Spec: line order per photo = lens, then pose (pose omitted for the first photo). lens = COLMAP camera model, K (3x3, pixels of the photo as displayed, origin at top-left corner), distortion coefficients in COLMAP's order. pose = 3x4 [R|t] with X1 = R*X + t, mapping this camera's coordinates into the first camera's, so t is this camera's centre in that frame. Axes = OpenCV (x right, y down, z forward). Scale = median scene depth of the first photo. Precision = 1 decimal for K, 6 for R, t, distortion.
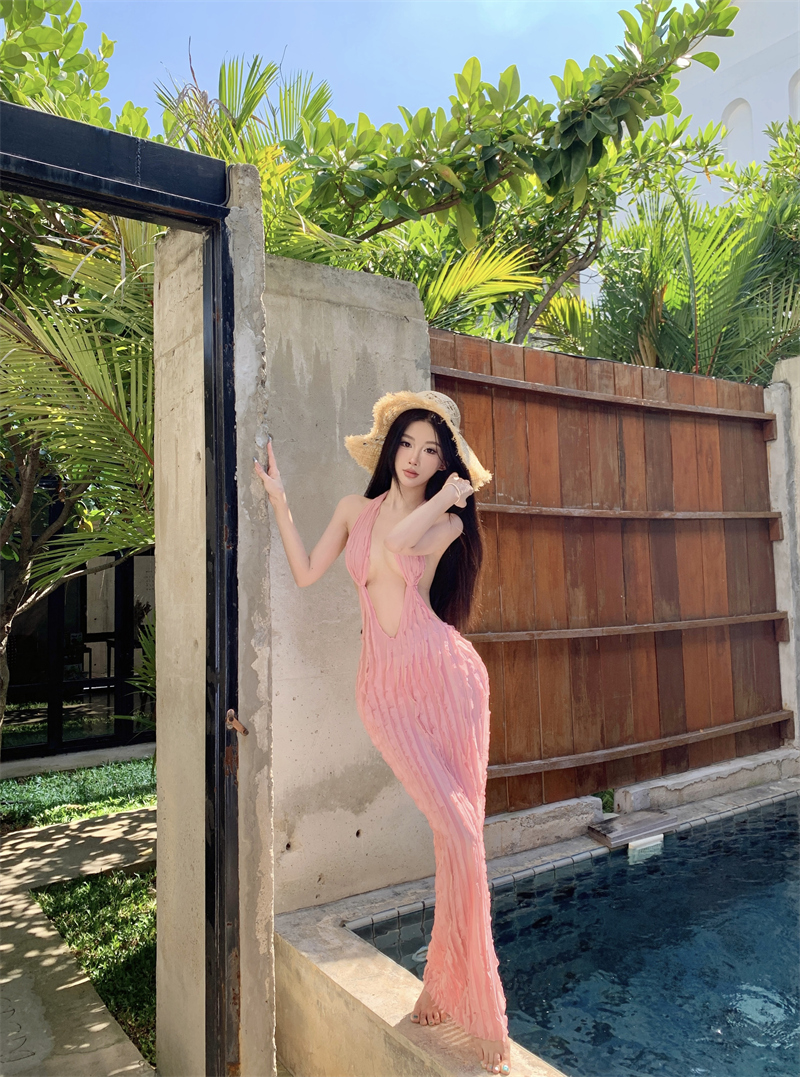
lens RADIAL K [[867.6, 0, 423.7], [0, 867.6, 513.0], [0, 0, 1]] dist [0.127037, -0.061747]
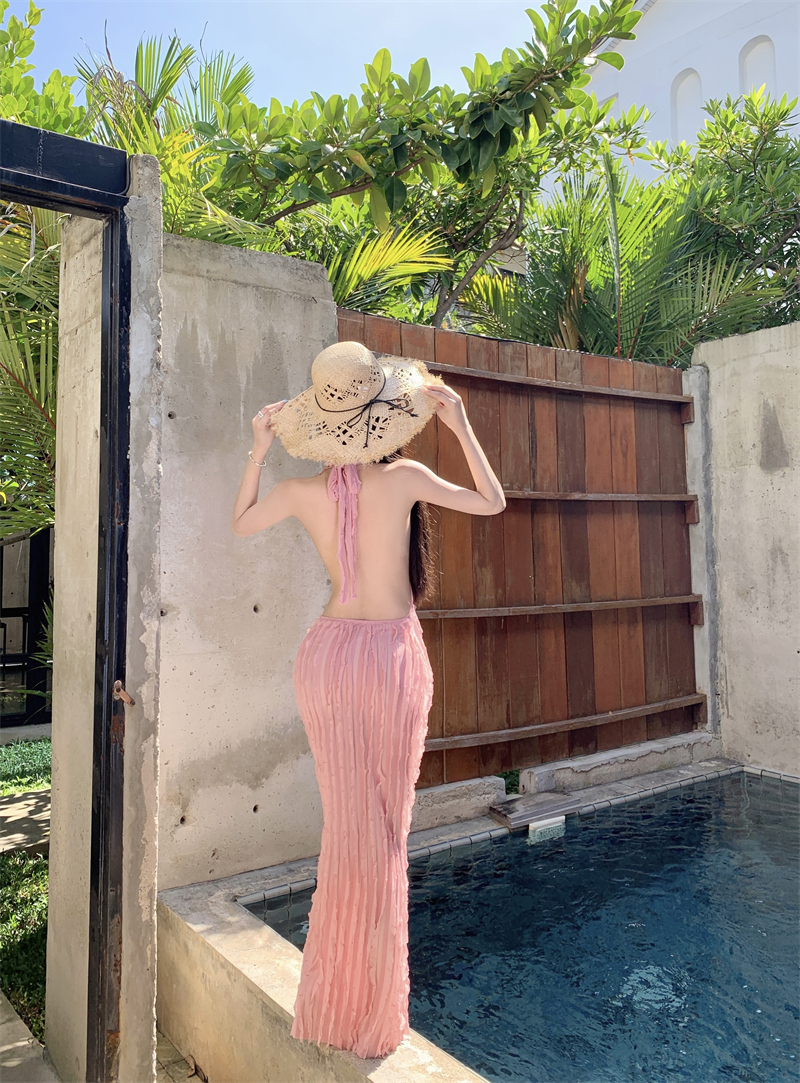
lens RADIAL K [[910.2, 0, 376.5], [0, 910.2, 470.6], [0, 0, 1]] dist [0.130574, -0.040136]
pose [[0.999836, 0.016536, 0.007321, 0.048077], [-0.016406, 0.999714, -0.017381, -0.006249], [-0.007606, 0.017258, 0.999822, -0.061697]]
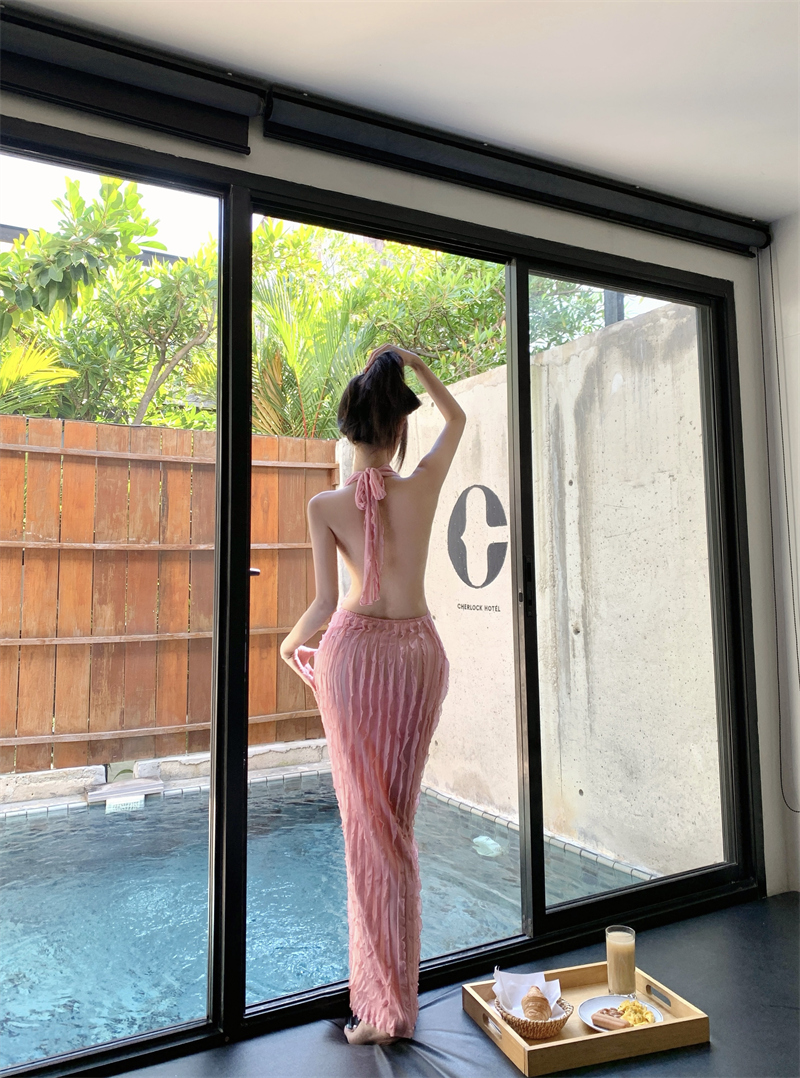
lens RADIAL K [[941.9, 0, 390.7], [0, 941.9, 471.0], [0, 0, 1]] dist [0.113313, -0.174355]
pose [[0.995145, 0.008993, -0.098011, 0.852723], [-0.012762, 0.999200, -0.037896, -0.074656], [0.097592, 0.038963, 0.994463, -0.432083]]
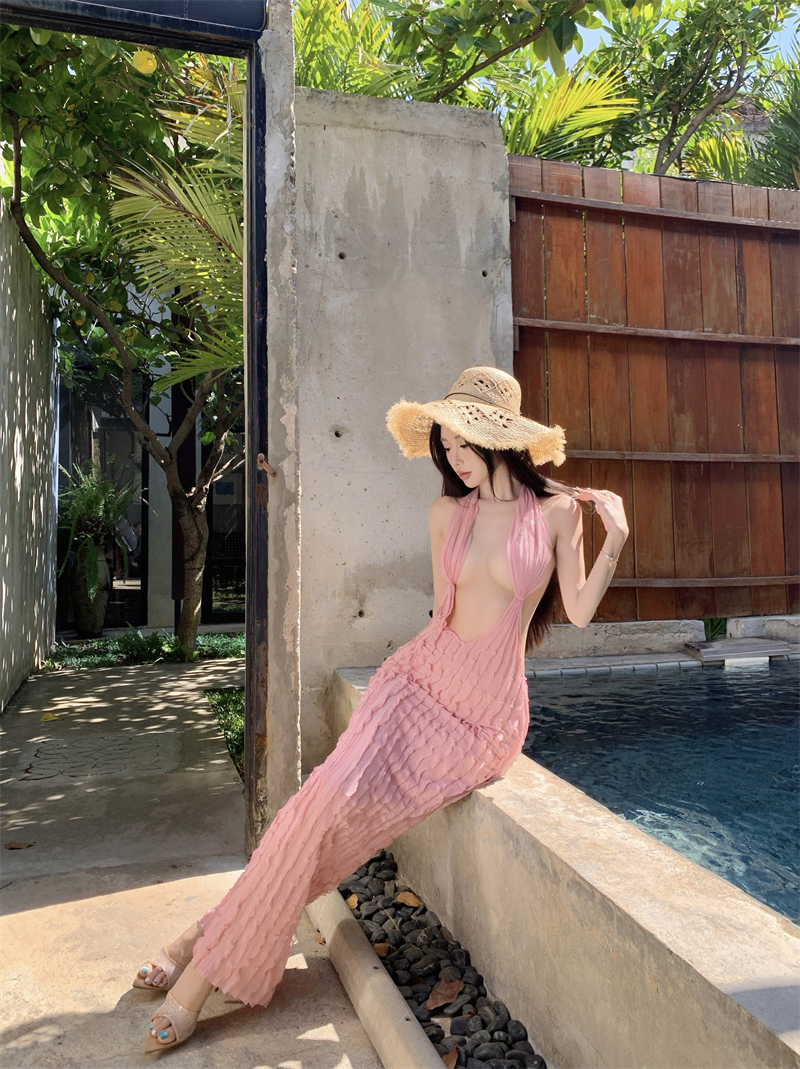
lens RADIAL K [[885.9, 0, 408.3], [0, 885.9, 472.6], [0, 0, 1]] dist [0.007789, -0.001573]
pose [[0.948687, -0.006780, -0.316143, 0.228935], [0.011817, 0.999832, 0.014019, 0.155898], [0.315995, -0.017036, 0.948608, -0.045639]]
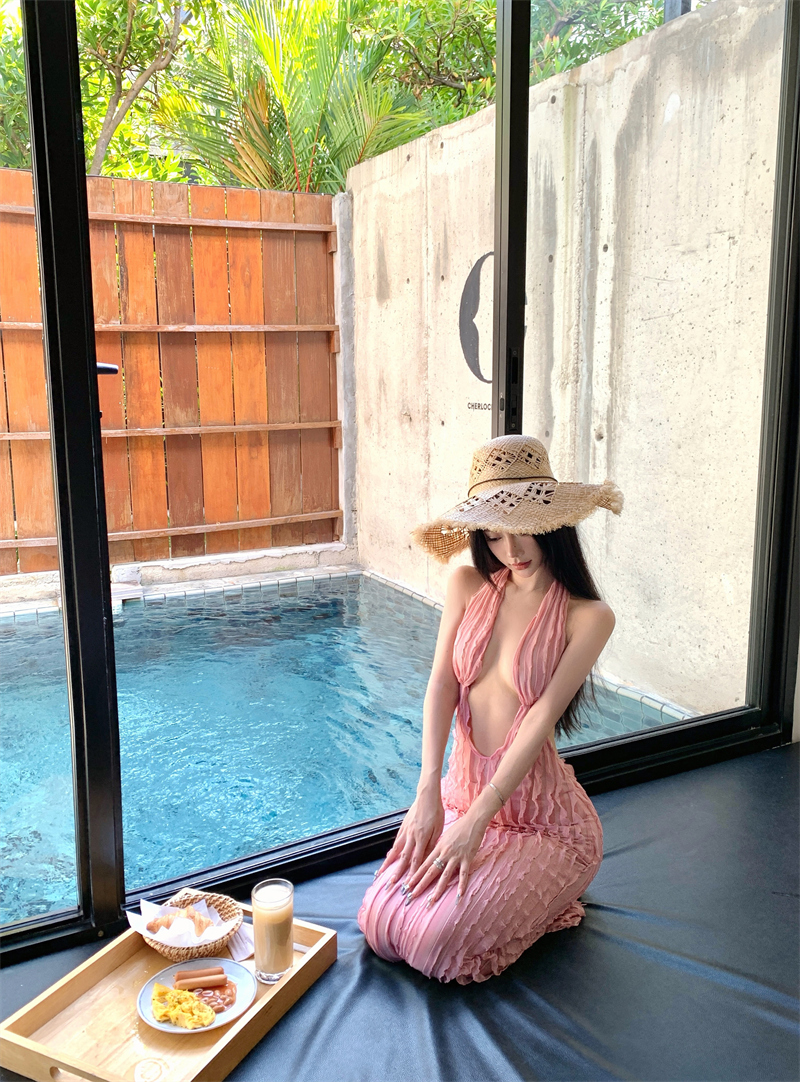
lens RADIAL K [[970.5, 0, 414.9], [0, 970.5, 536.4], [0, 0, 1]] dist [0.027924, -0.058104]
pose [[0.991241, 0.049299, -0.122520, 0.913725], [-0.016748, 0.967149, 0.253660, -0.073478], [0.131000, -0.249386, 0.959503, -0.214935]]
